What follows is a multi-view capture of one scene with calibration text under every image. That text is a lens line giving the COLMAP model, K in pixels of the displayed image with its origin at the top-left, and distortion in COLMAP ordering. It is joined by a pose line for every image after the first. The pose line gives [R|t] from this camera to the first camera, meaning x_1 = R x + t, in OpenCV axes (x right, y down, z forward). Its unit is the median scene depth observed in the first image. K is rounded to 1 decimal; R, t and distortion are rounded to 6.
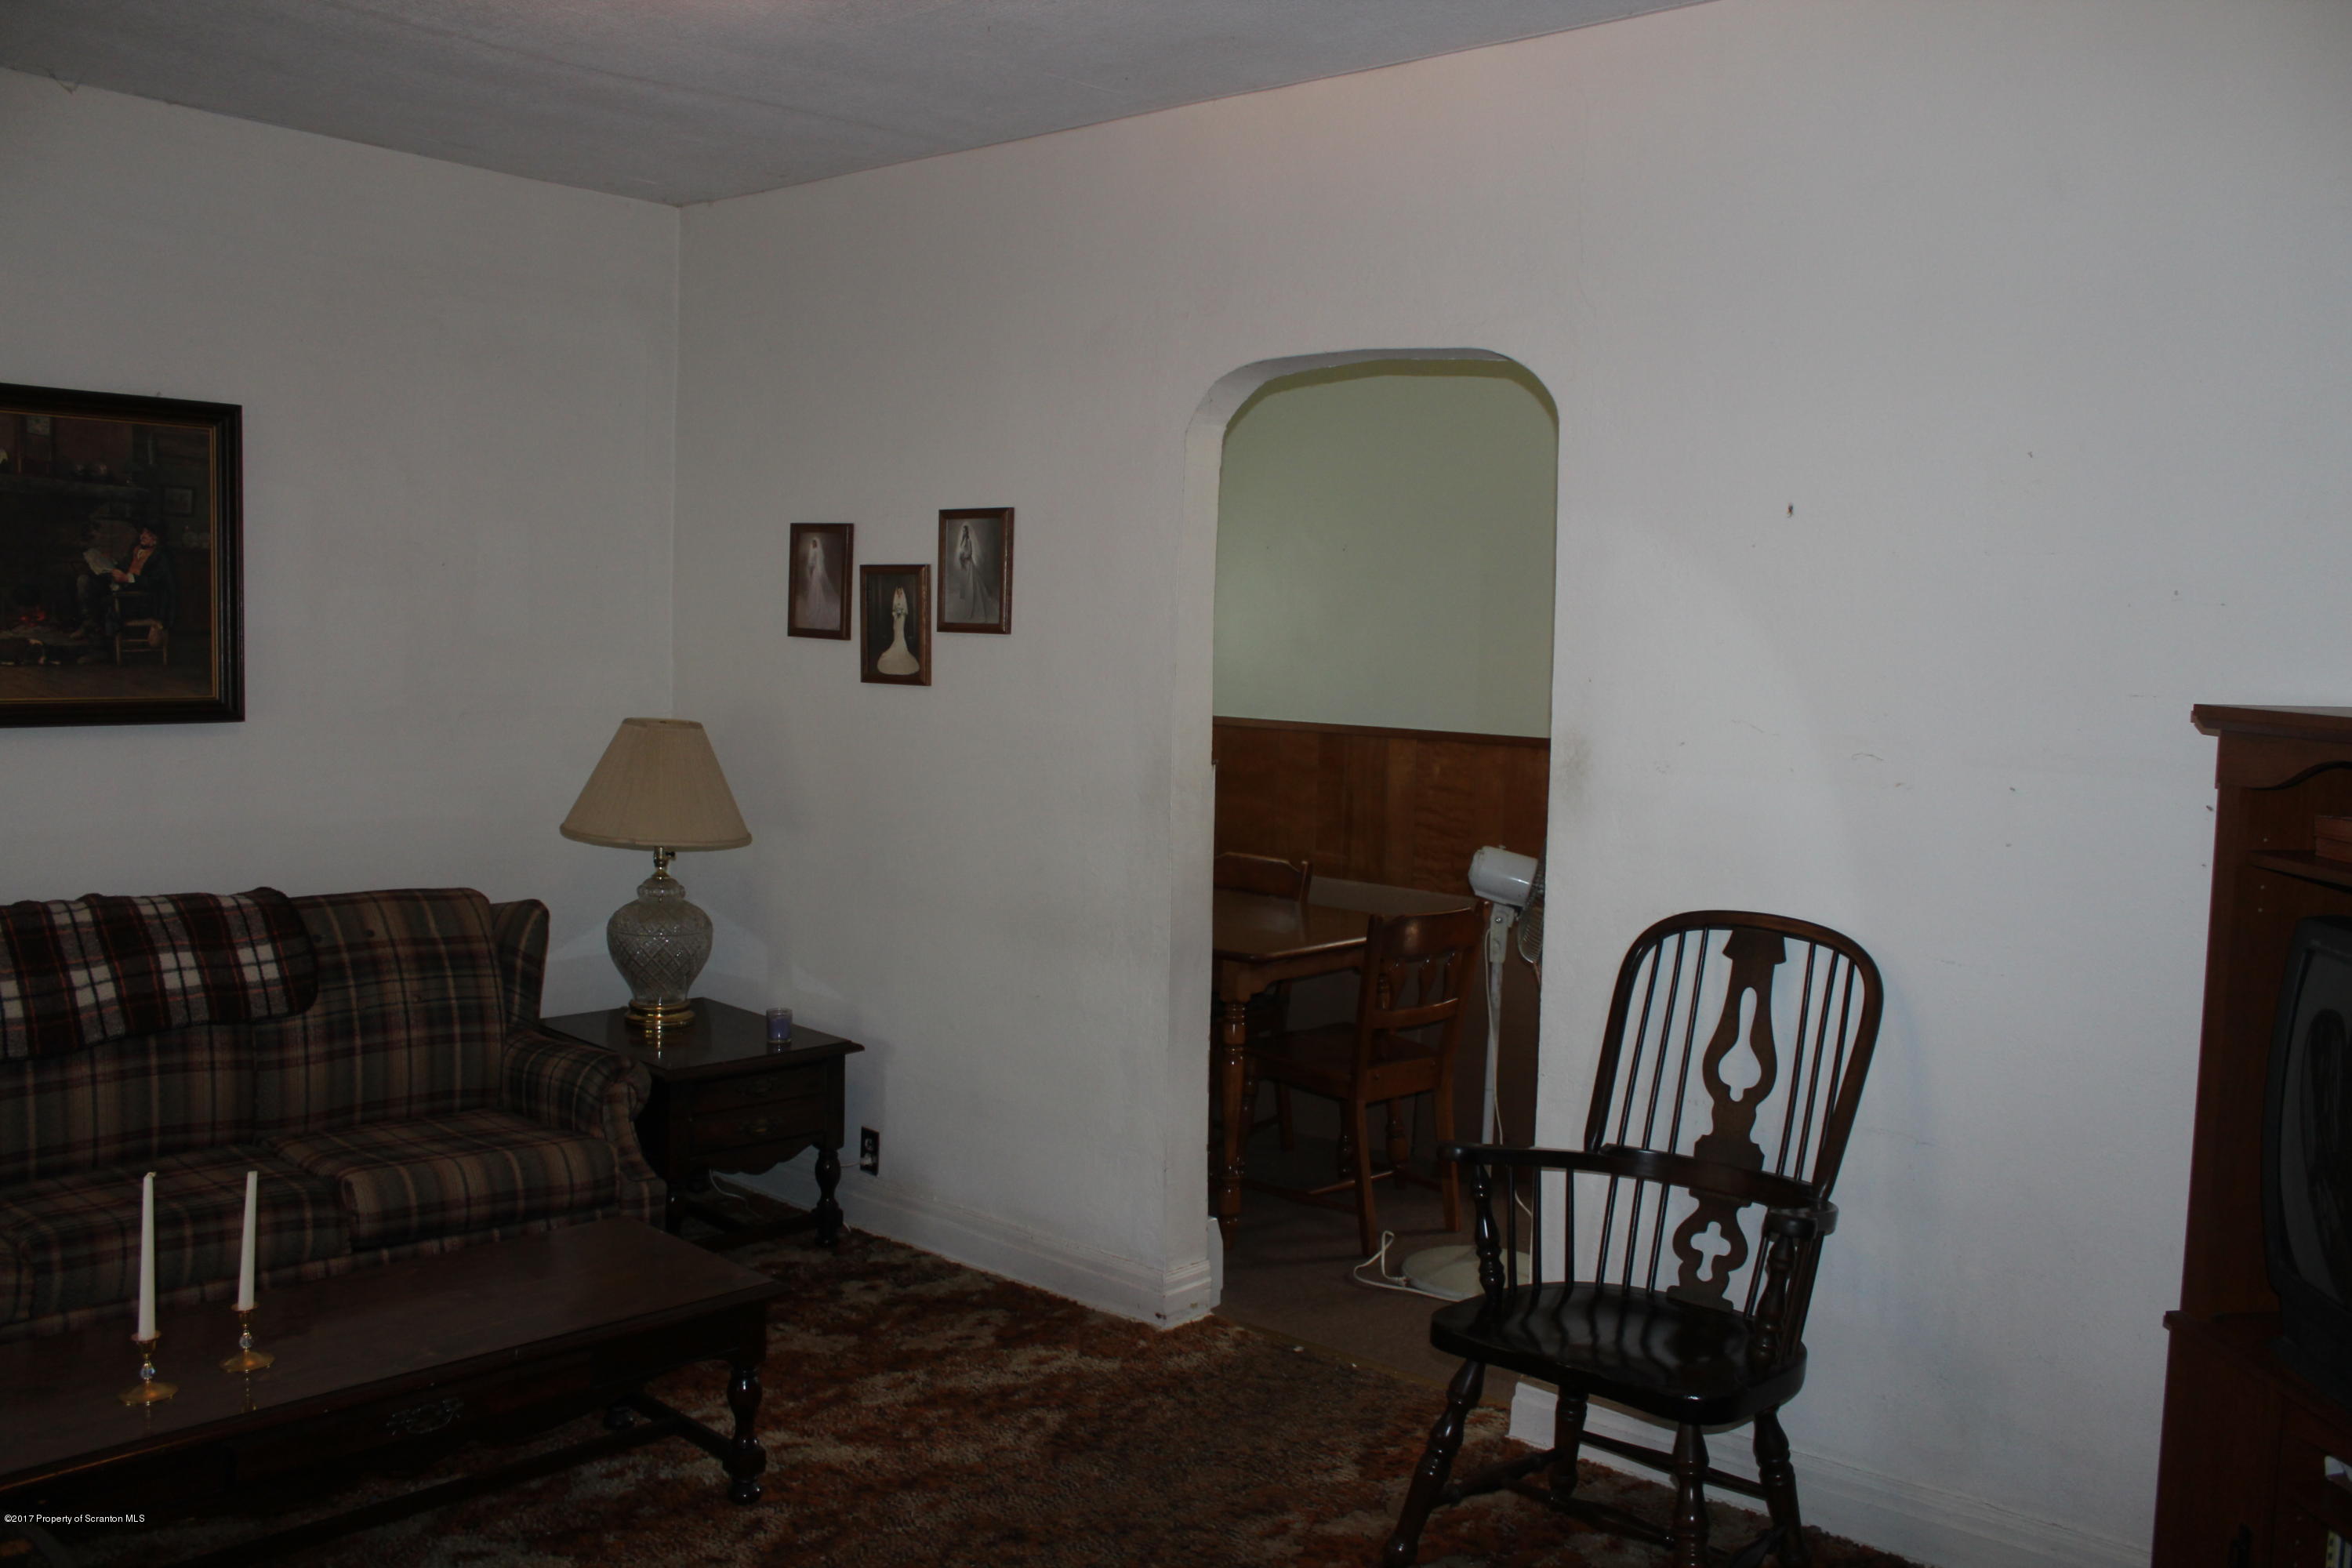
lens RADIAL K [[1984.1, 0, 1176.0], [0, 1984.1, 784.0], [0, 0, 1]] dist [-0.151447, 0.150985]
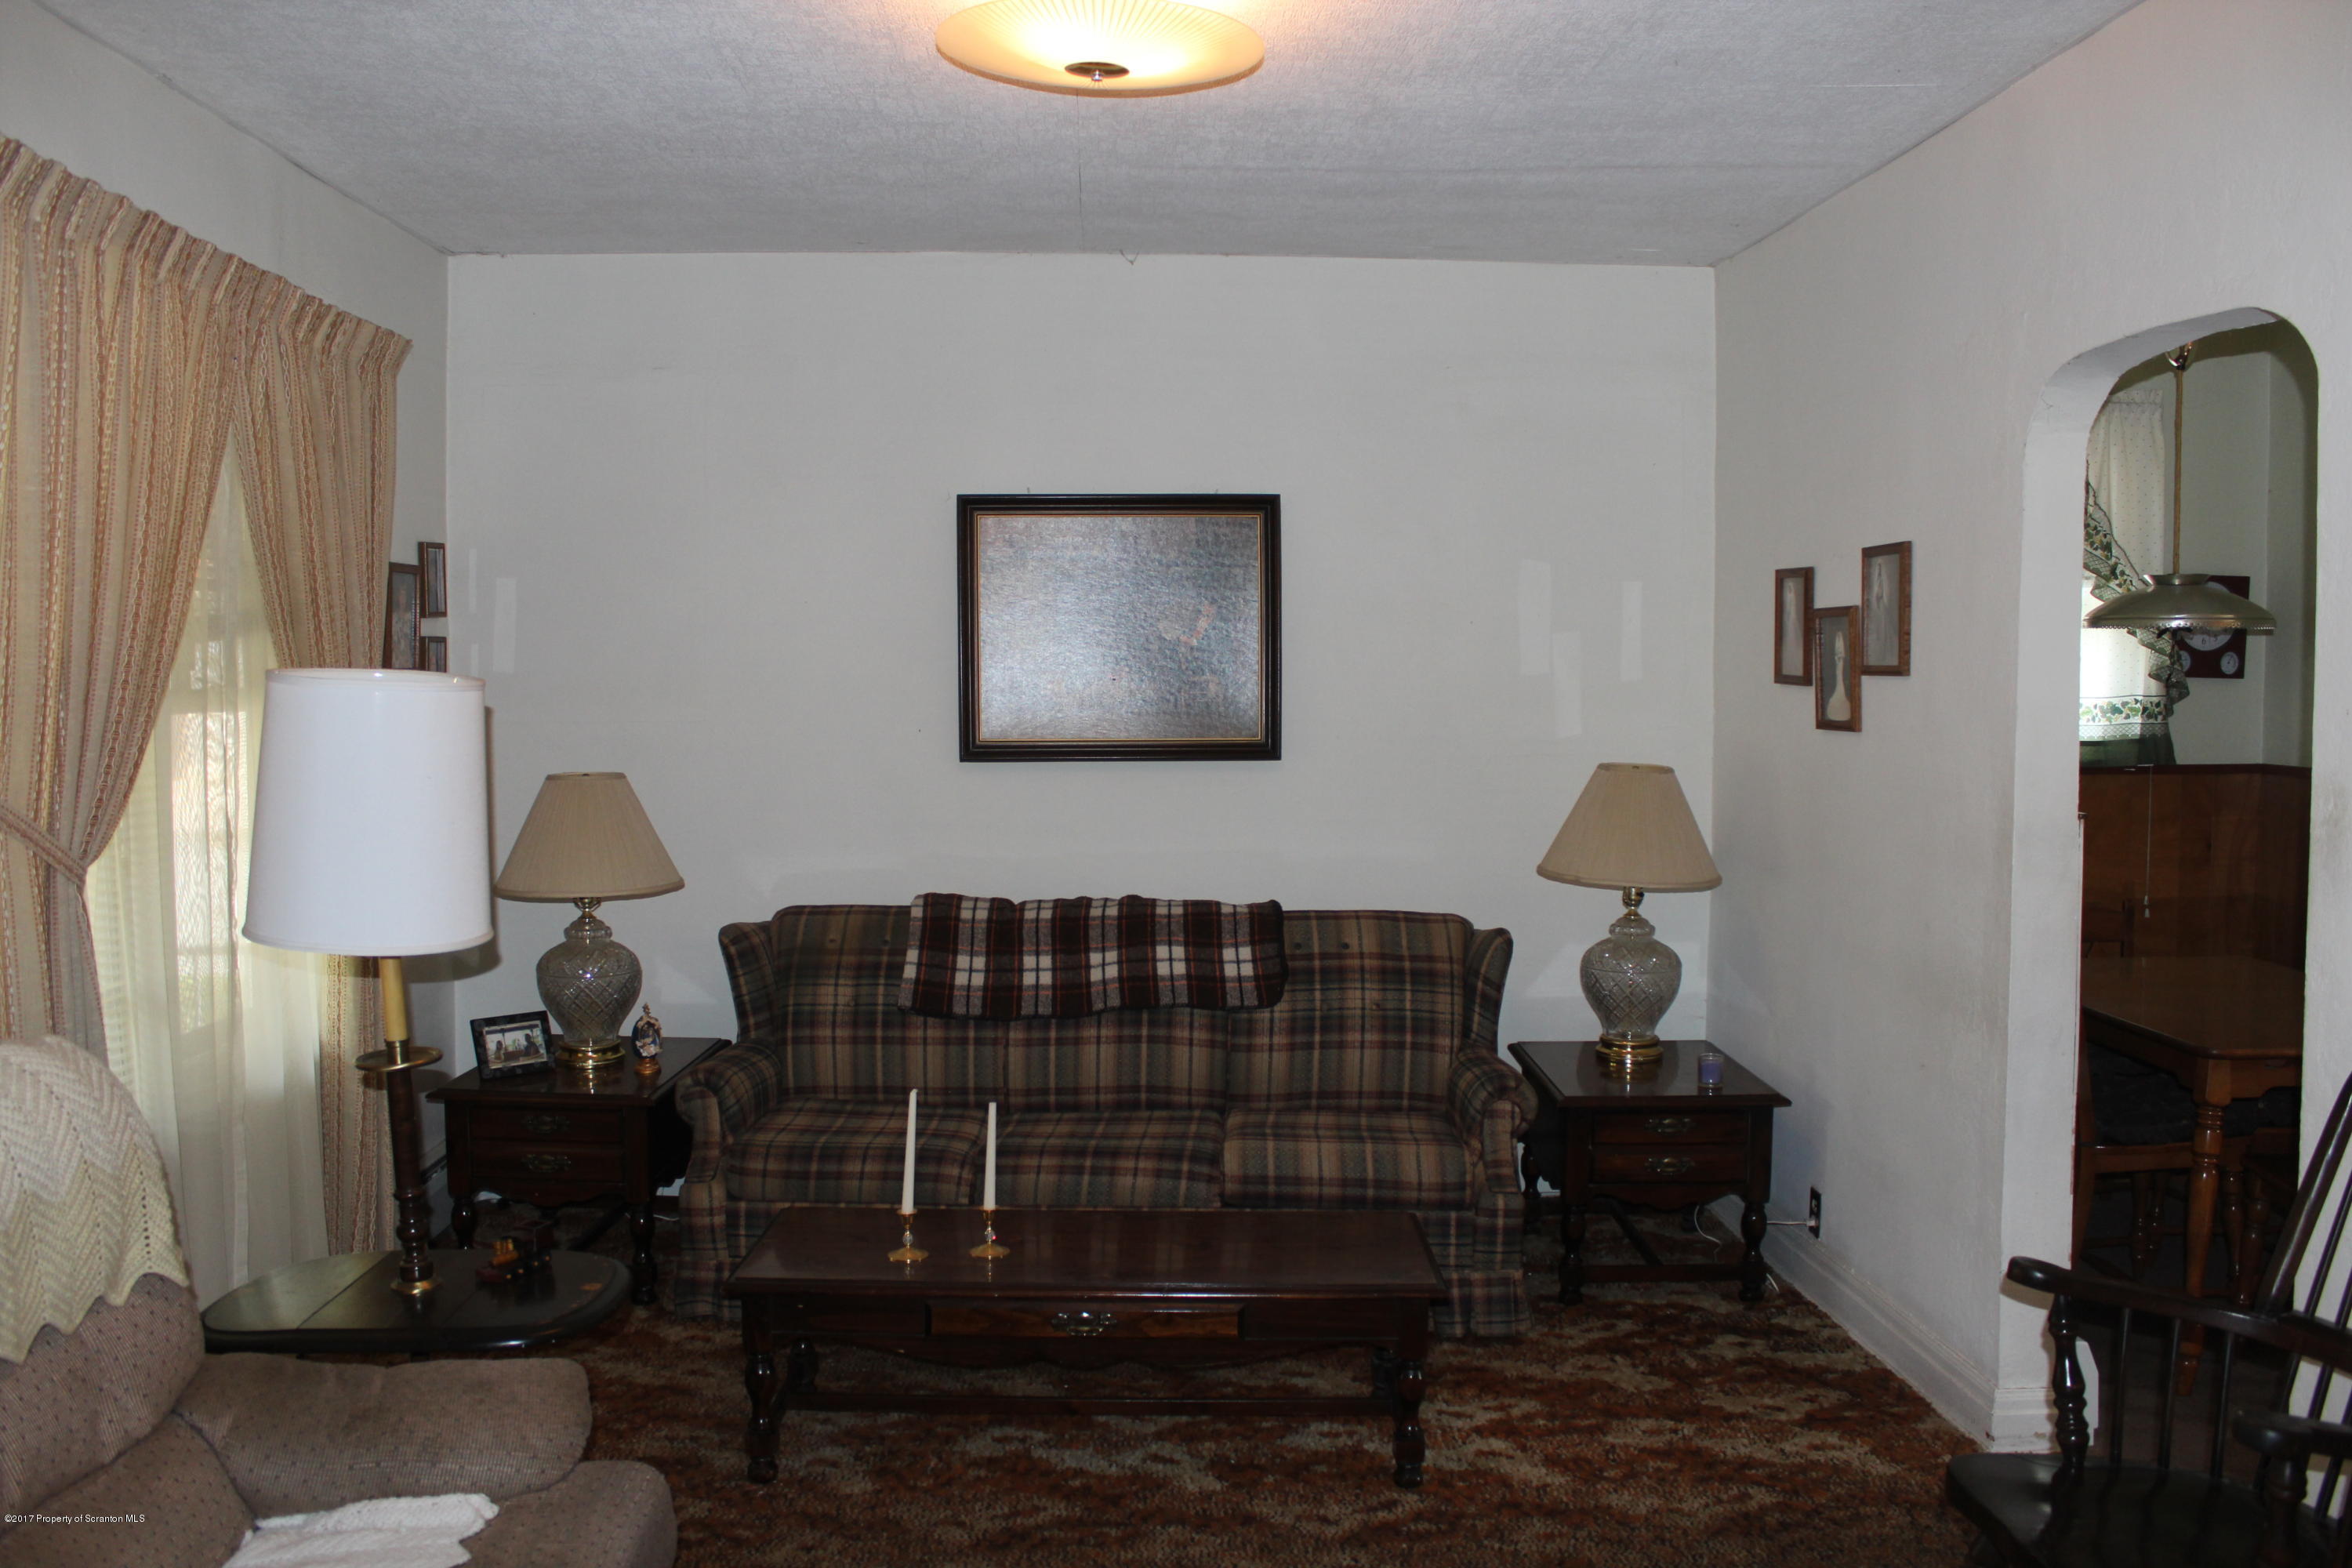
lens RADIAL K [[1984.1, 0, 1176.0], [0, 1984.1, 784.0], [0, 0, 1]] dist [-0.151447, 0.150985]
pose [[0.686703, 0.015701, -0.726769, 0.372565], [-0.040379, 0.999047, -0.016569, 0.005012], [0.725816, 0.040724, 0.686682, 0.123690]]
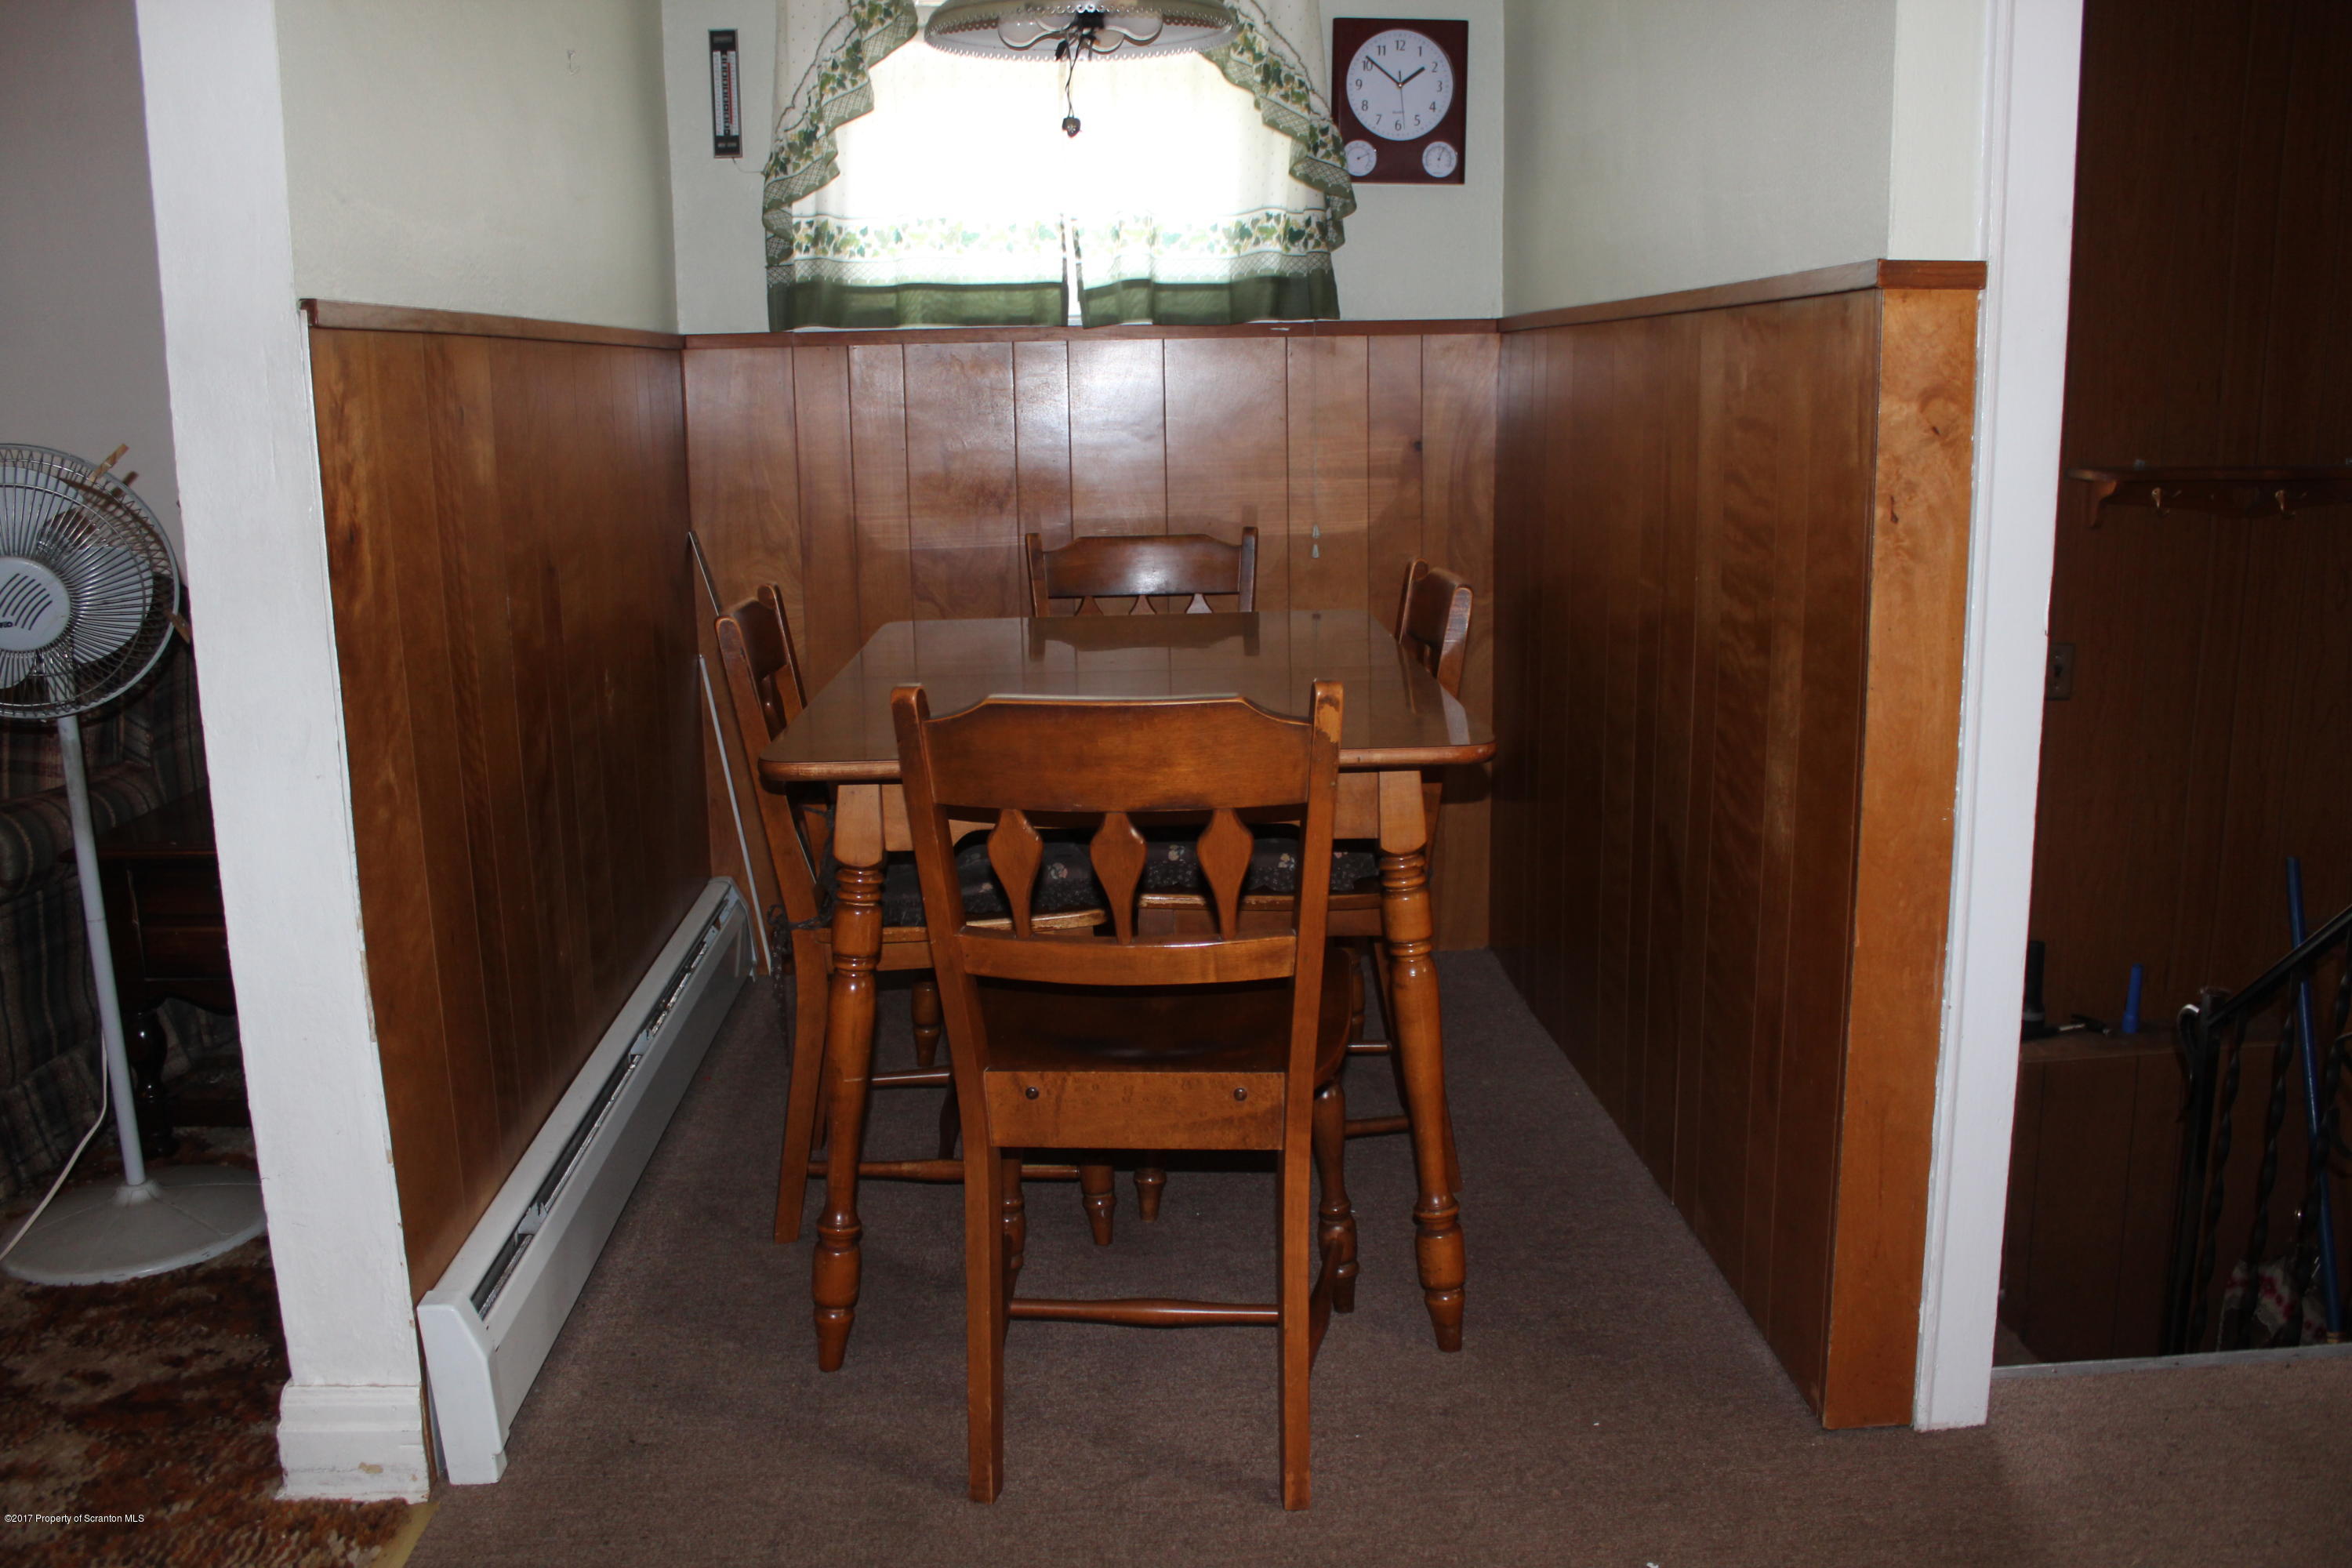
lens RADIAL K [[1984.1, 0, 1176.0], [0, 1984.1, 784.0], [0, 0, 1]] dist [-0.151447, 0.150985]
pose [[0.687494, 0.118011, -0.716537, 0.482563], [-0.023354, 0.989790, 0.140606, 0.026343], [0.725814, -0.079932, 0.683231, 0.857096]]
